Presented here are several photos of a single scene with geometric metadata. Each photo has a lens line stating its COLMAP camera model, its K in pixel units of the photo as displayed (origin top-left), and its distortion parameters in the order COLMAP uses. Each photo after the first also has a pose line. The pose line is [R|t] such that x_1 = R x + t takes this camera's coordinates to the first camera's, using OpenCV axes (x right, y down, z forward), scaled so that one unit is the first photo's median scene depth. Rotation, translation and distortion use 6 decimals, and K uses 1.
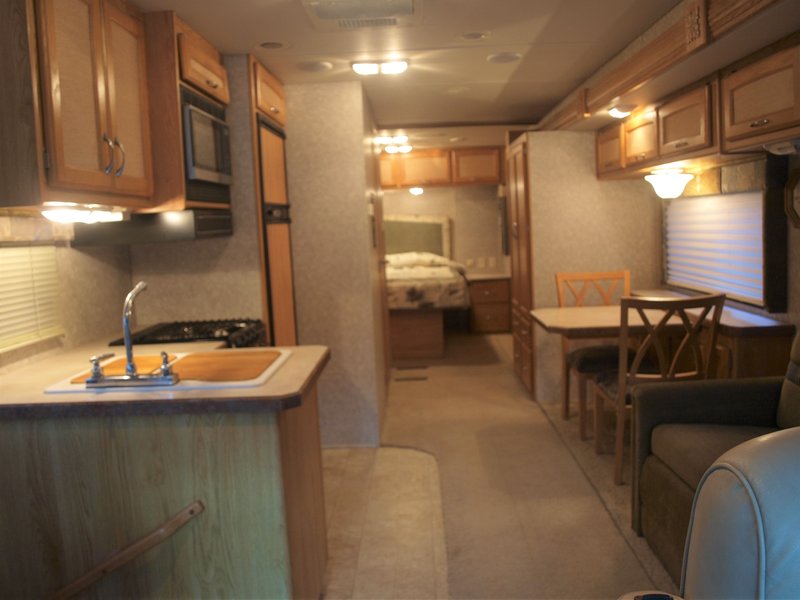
lens RADIAL K [[639.5, 0, 398.2], [0, 639.5, 283.3], [0, 0, 1]] dist [-0.094187, 0.063423]
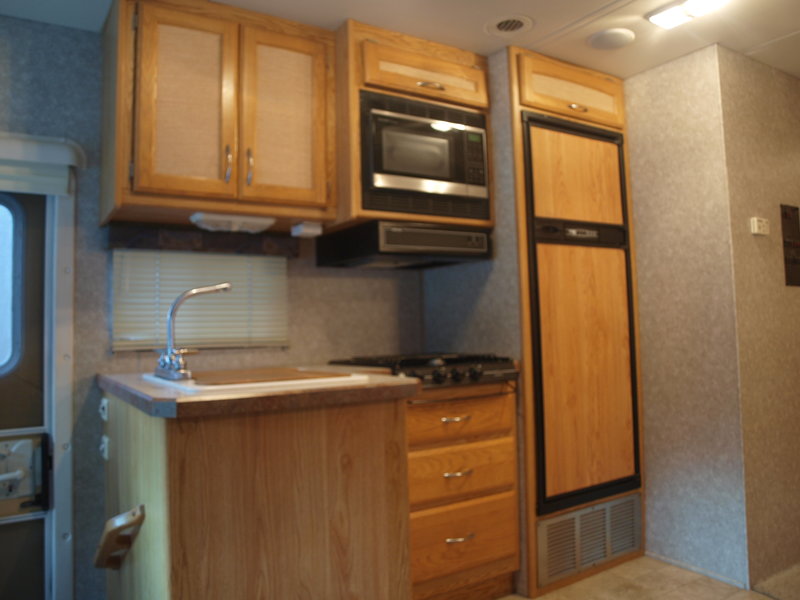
lens RADIAL K [[639.5, 0, 398.2], [0, 639.5, 283.3], [0, 0, 1]] dist [-0.094187, 0.063423]
pose [[0.568149, -0.025581, -0.822528, 0.338786], [-0.079822, 0.993090, -0.086022, 0.039862], [0.819045, 0.114529, 0.562181, 0.382053]]
